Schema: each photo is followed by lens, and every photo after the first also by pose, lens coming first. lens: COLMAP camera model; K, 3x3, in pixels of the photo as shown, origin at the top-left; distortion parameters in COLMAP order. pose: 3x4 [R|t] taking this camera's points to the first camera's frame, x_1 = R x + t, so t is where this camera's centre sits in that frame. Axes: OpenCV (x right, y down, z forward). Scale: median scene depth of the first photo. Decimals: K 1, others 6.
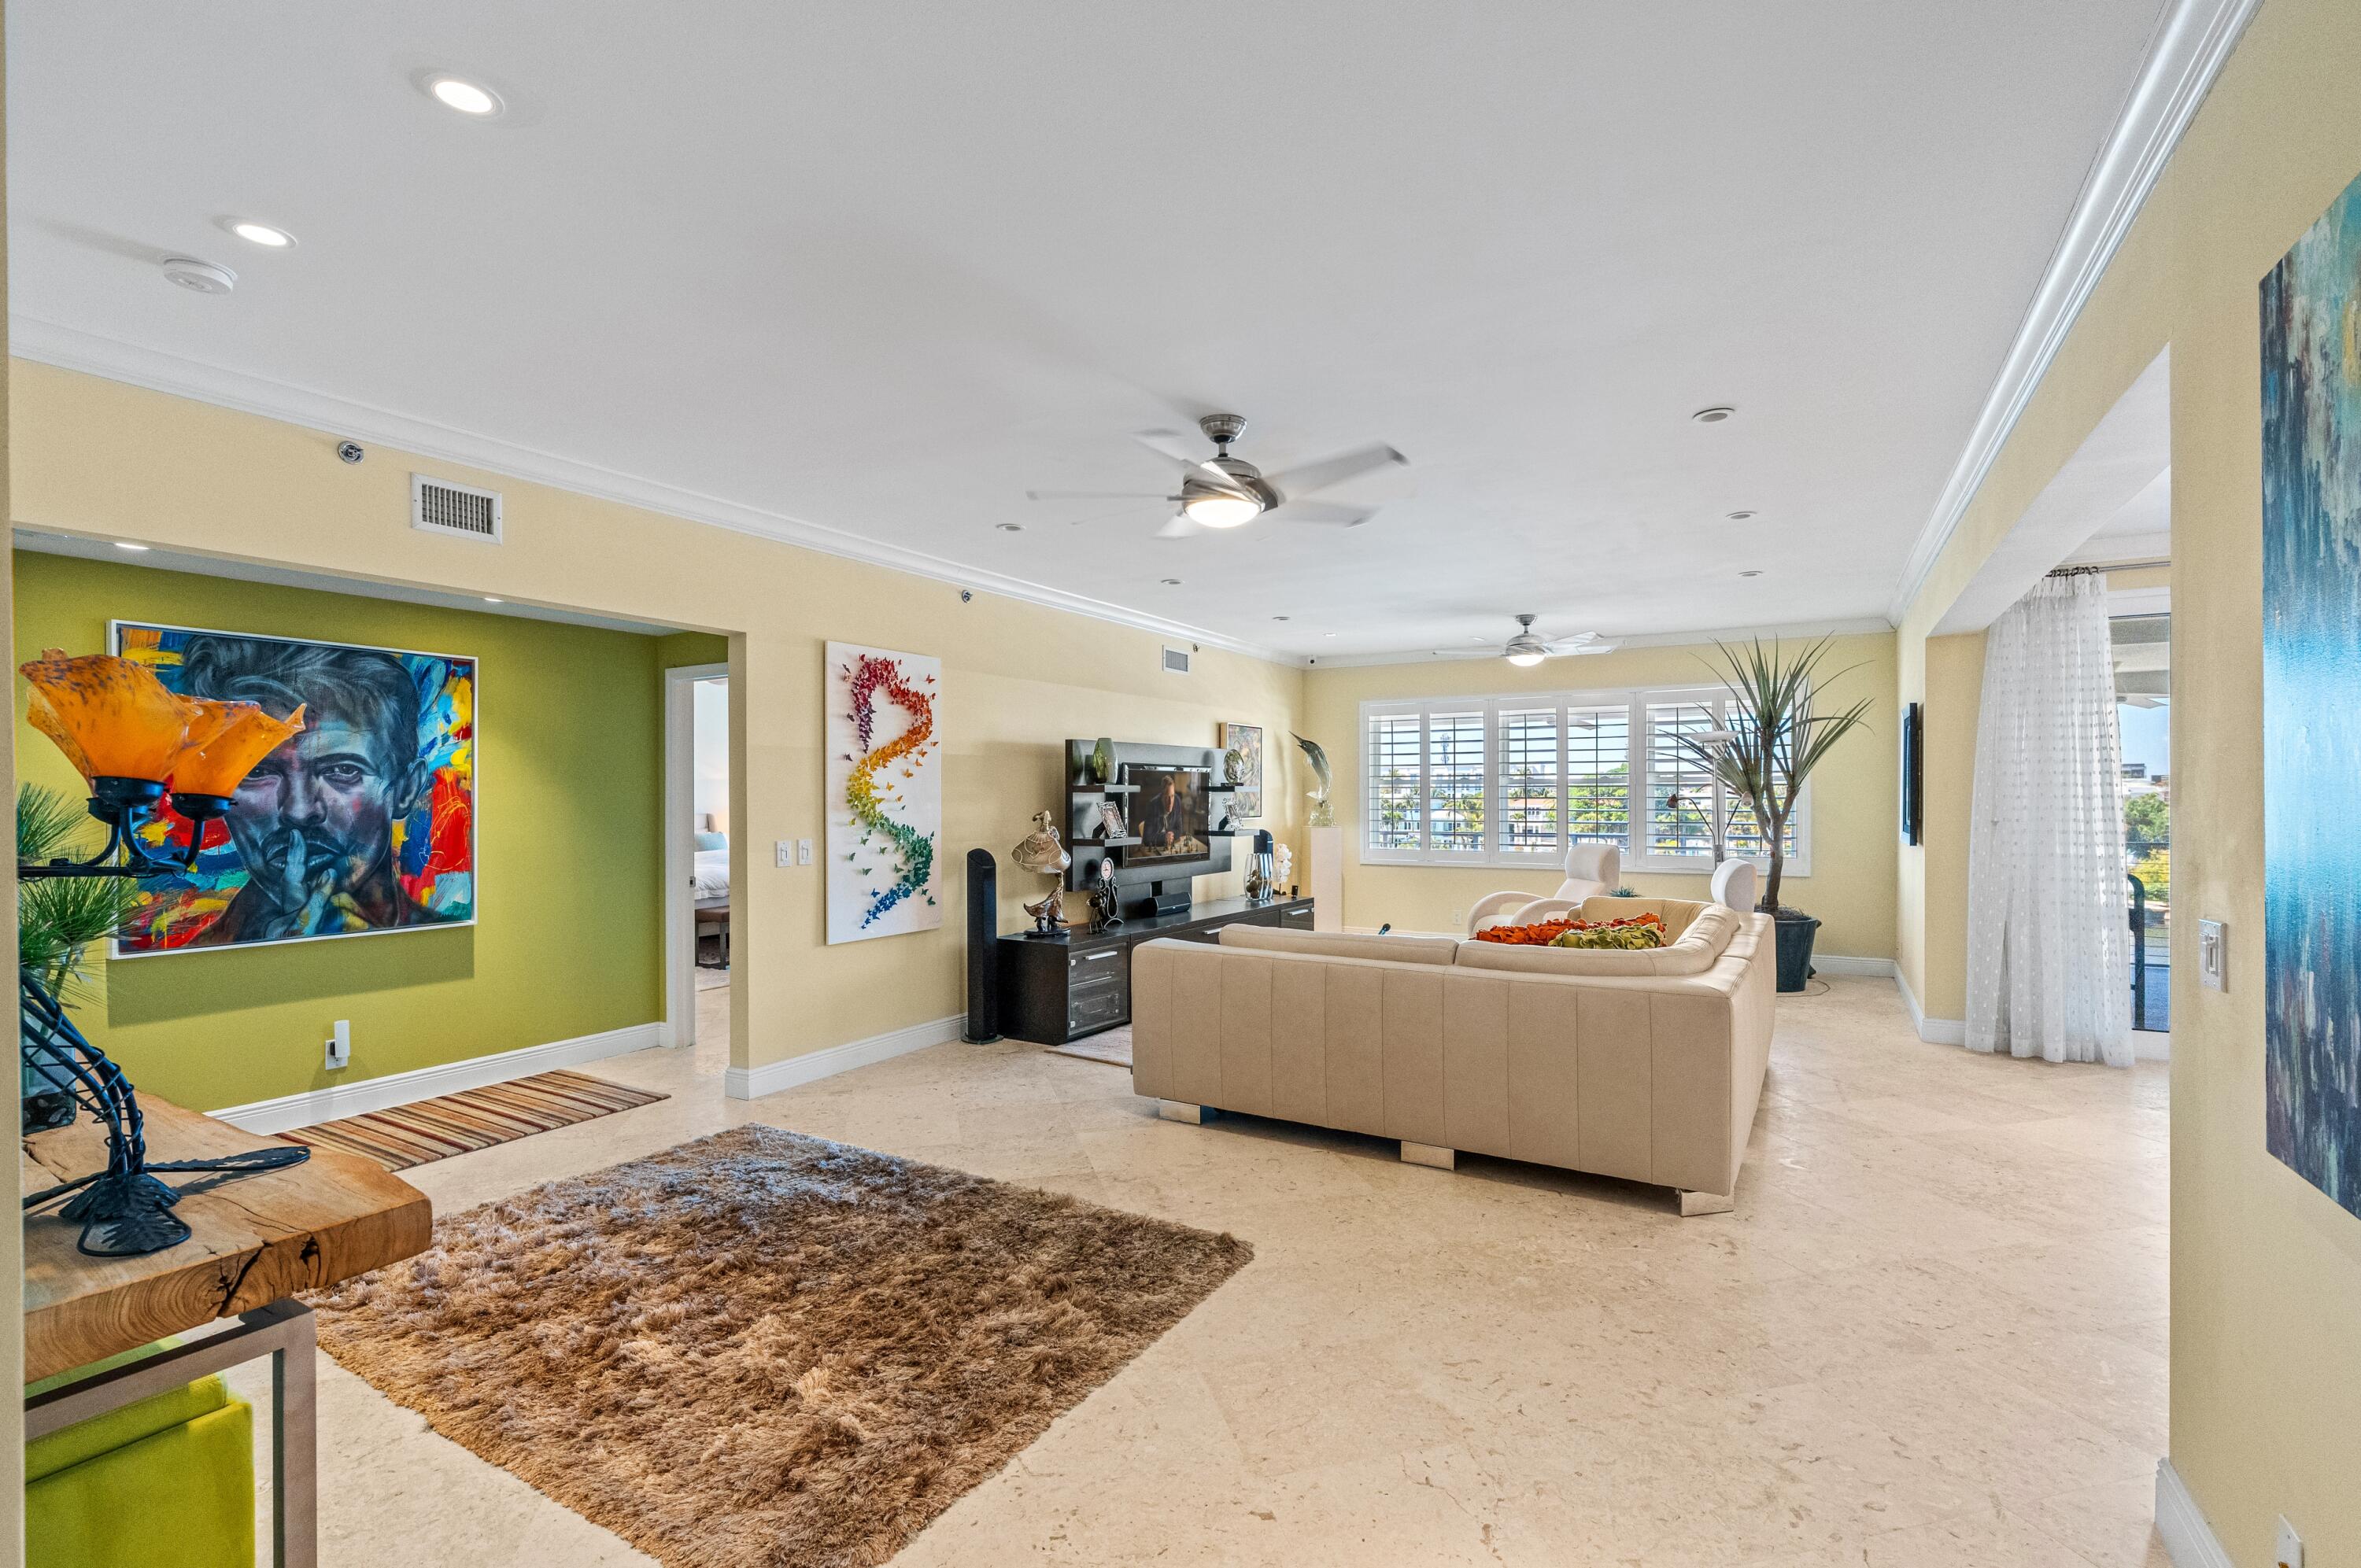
lens RADIAL K [[1067.4, 0, 1183.0], [0, 1067.4, 800.8], [0, 0, 1]] dist [-0.006976, 0.002068]
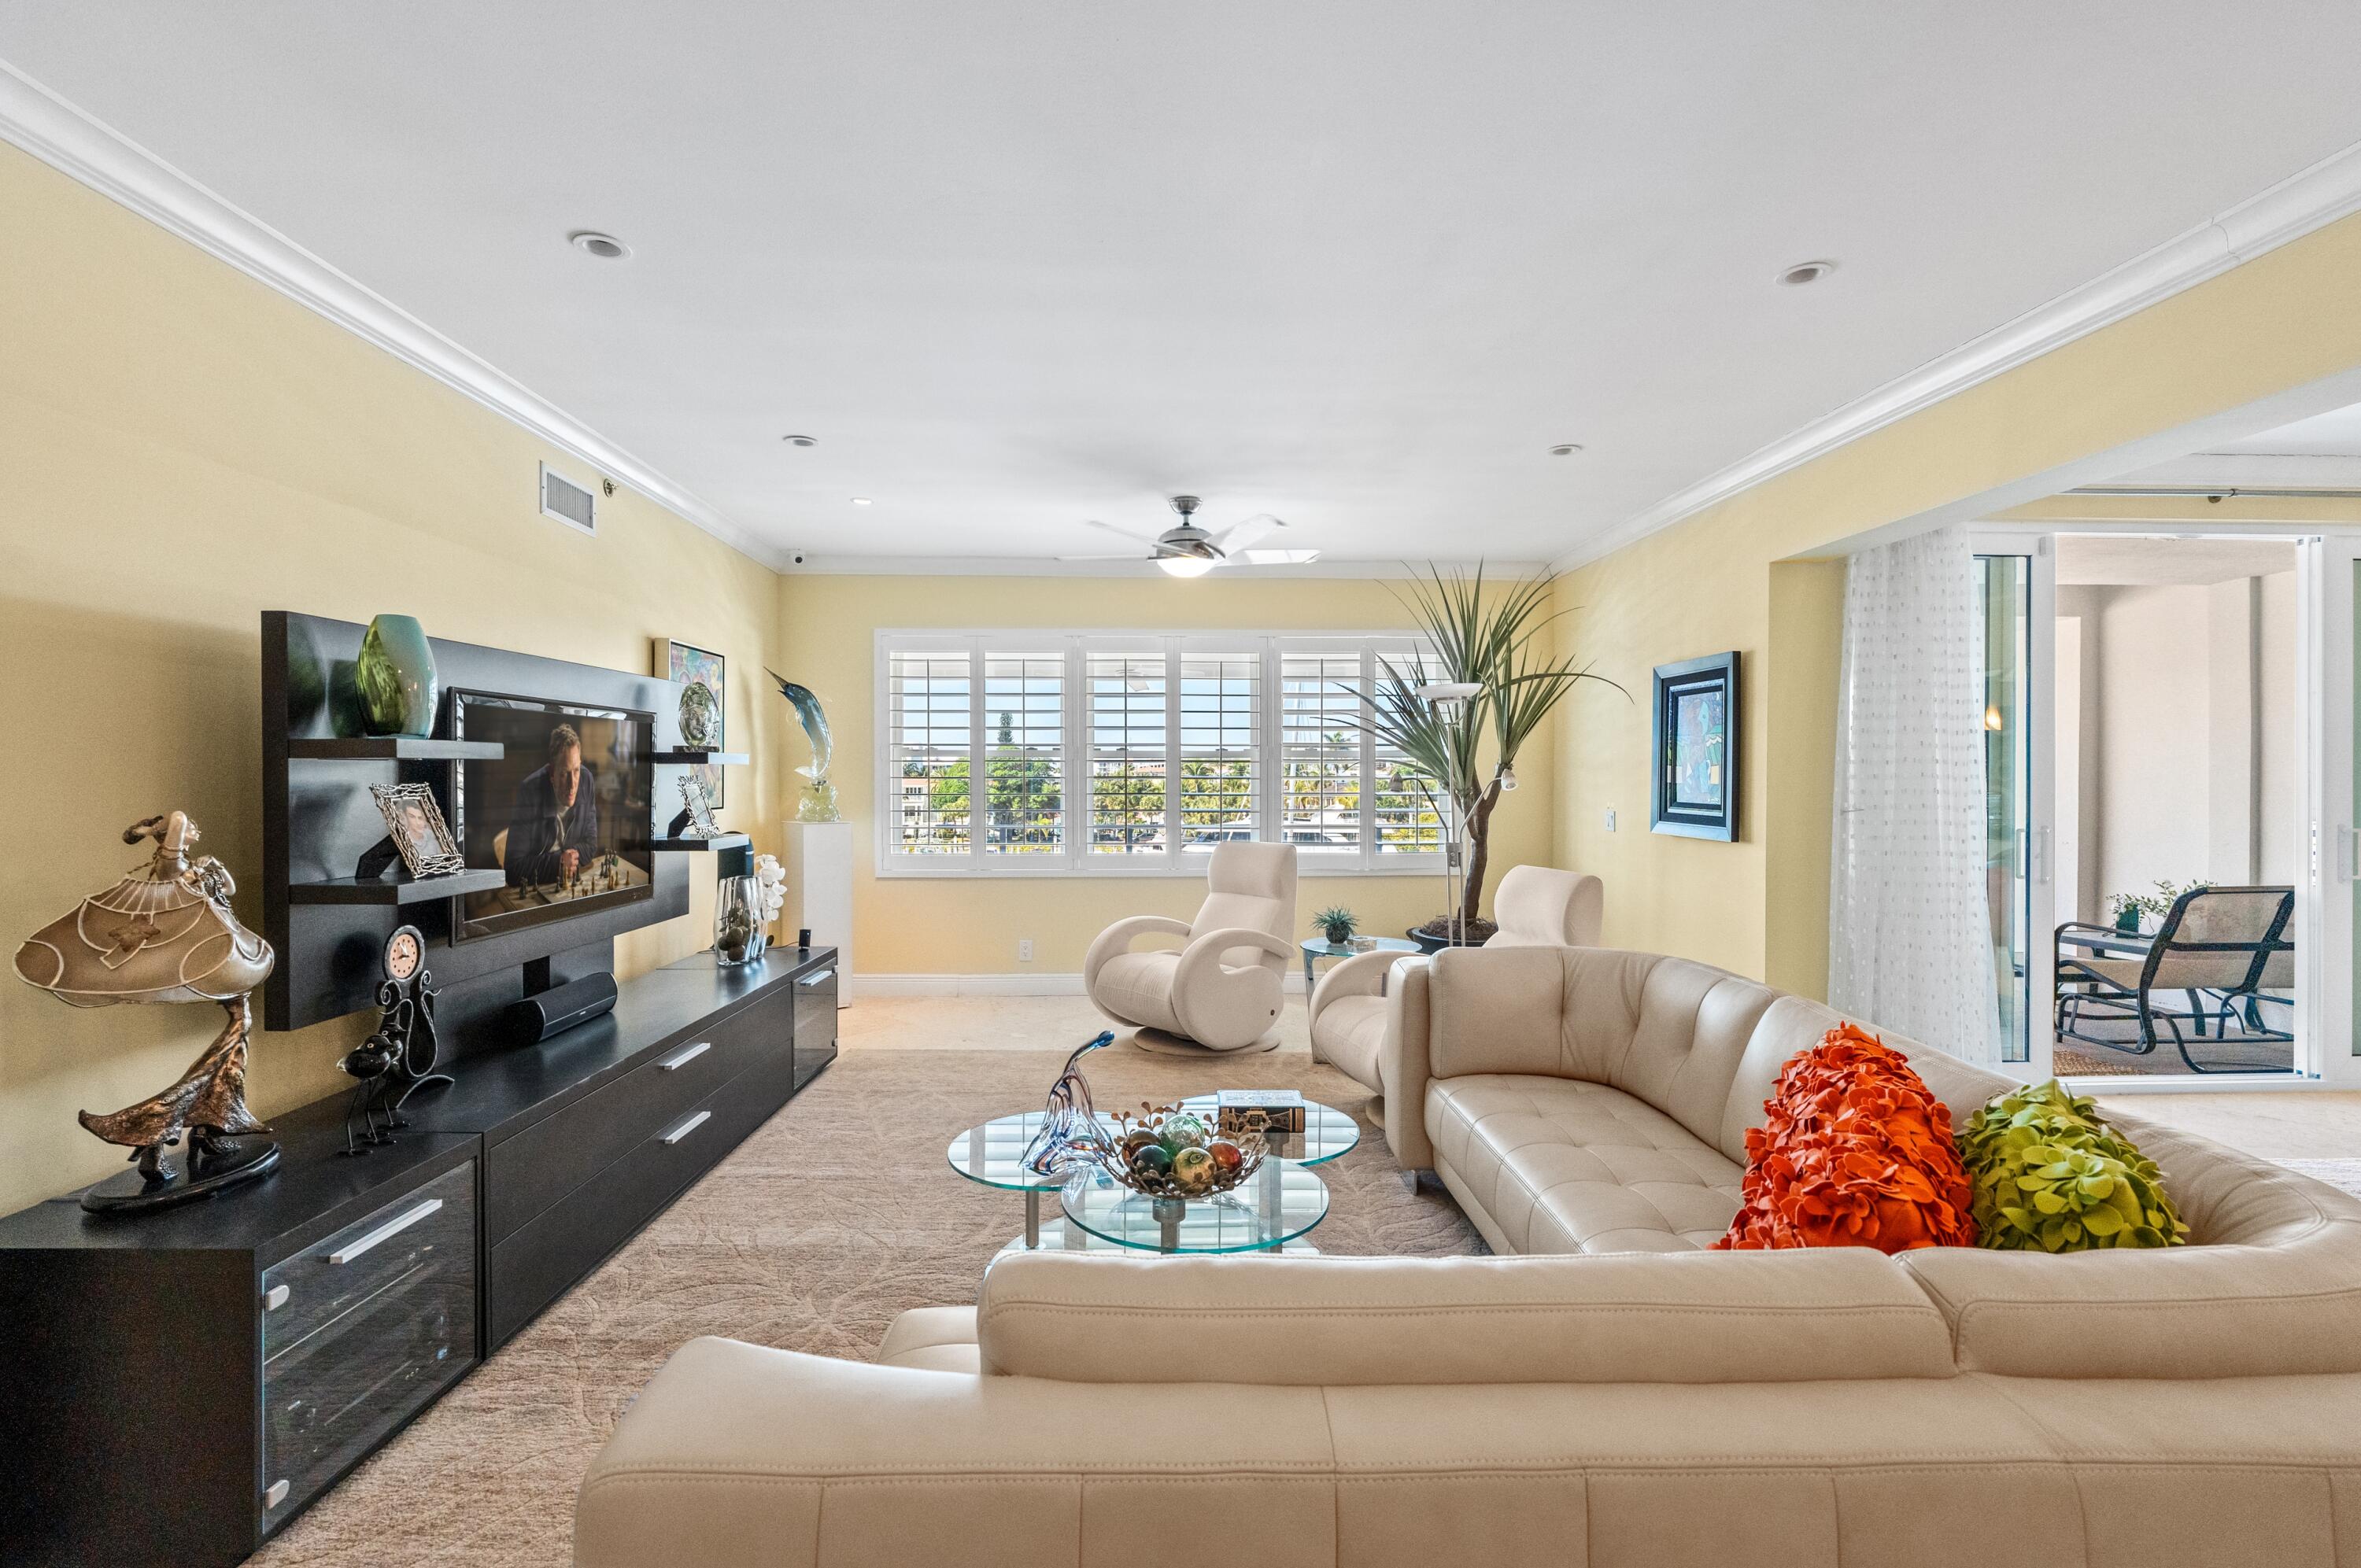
lens RADIAL K [[1067.4, 0, 1181.9], [0, 1067.4, 787.4], [0, 0, 1]] dist [-0.006976, 0.002068]
pose [[0.842615, -0.002679, 0.538510, -0.058099], [-0.000814, 0.999980, 0.006249, -0.000781], [-0.538516, -0.005703, 0.842596, 0.736712]]
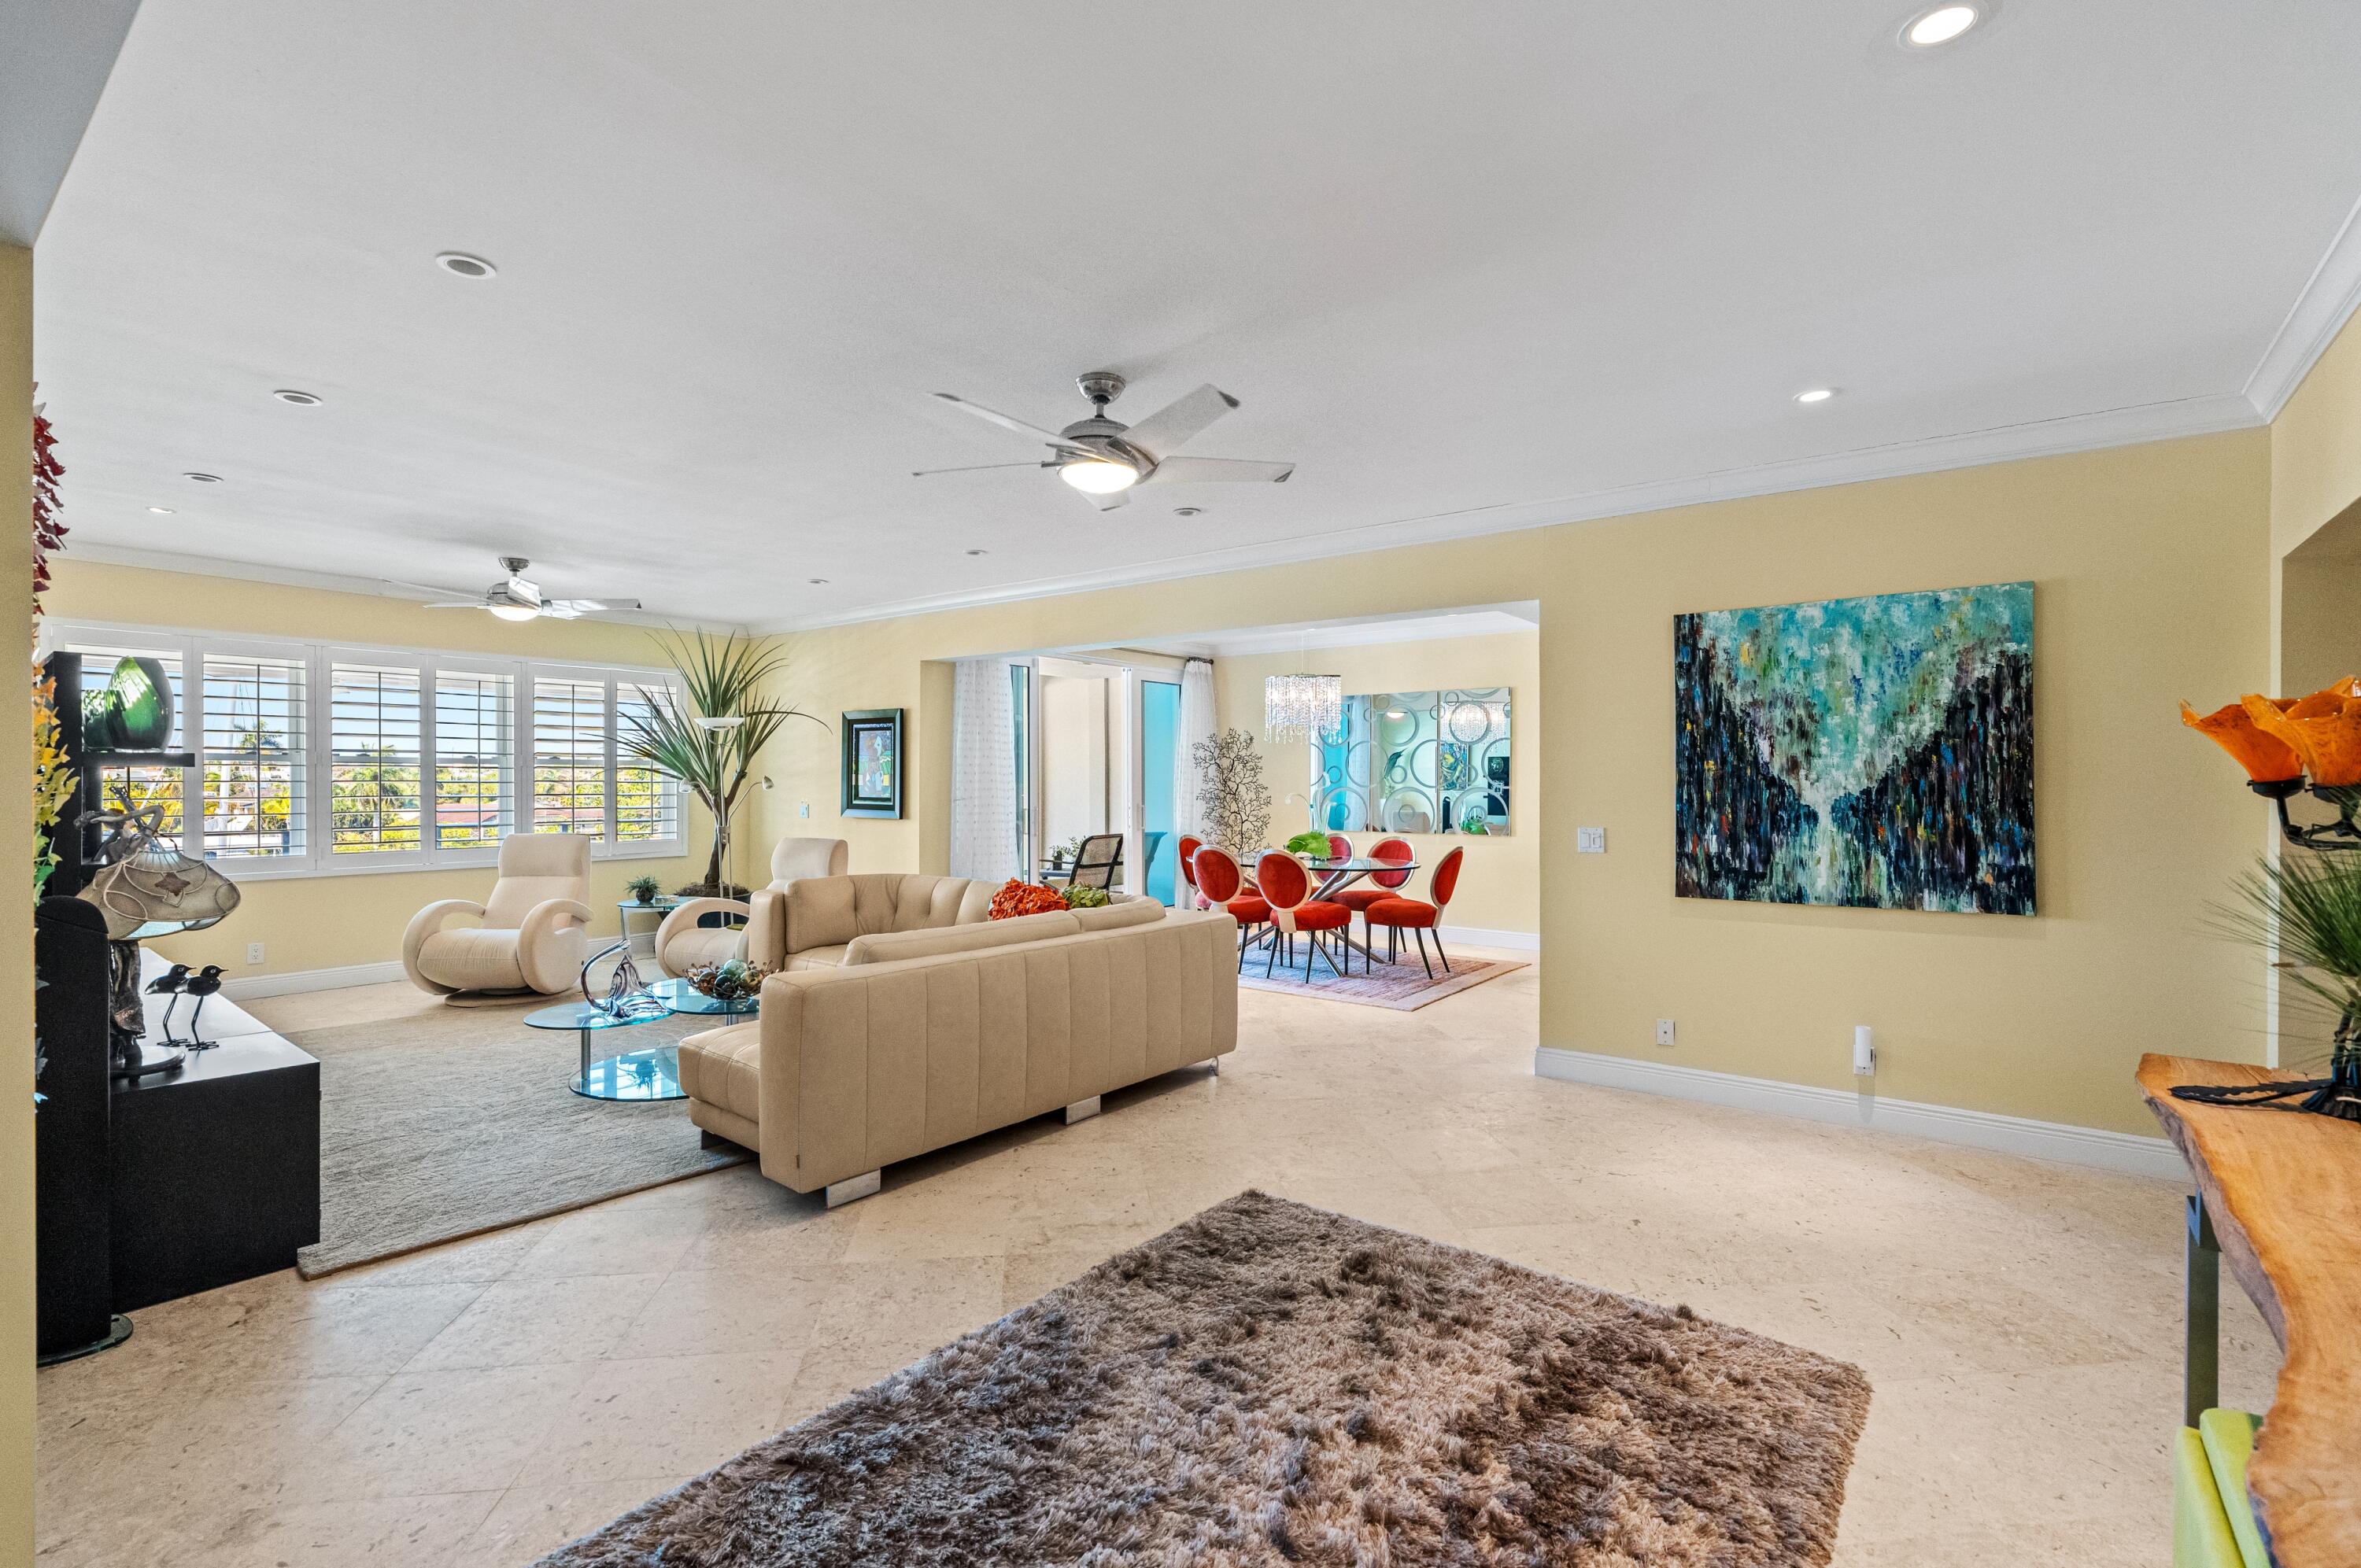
lens RADIAL K [[1067.4, 0, 1174.8], [0, 1067.4, 777.8], [0, 0, 1]] dist [-0.006976, 0.002068]
pose [[0.129099, 0.005577, 0.991616, -0.706337], [0.001073, 0.999983, -0.005764, -0.000138], [-0.991631, 0.001808, 0.129090, 0.642836]]
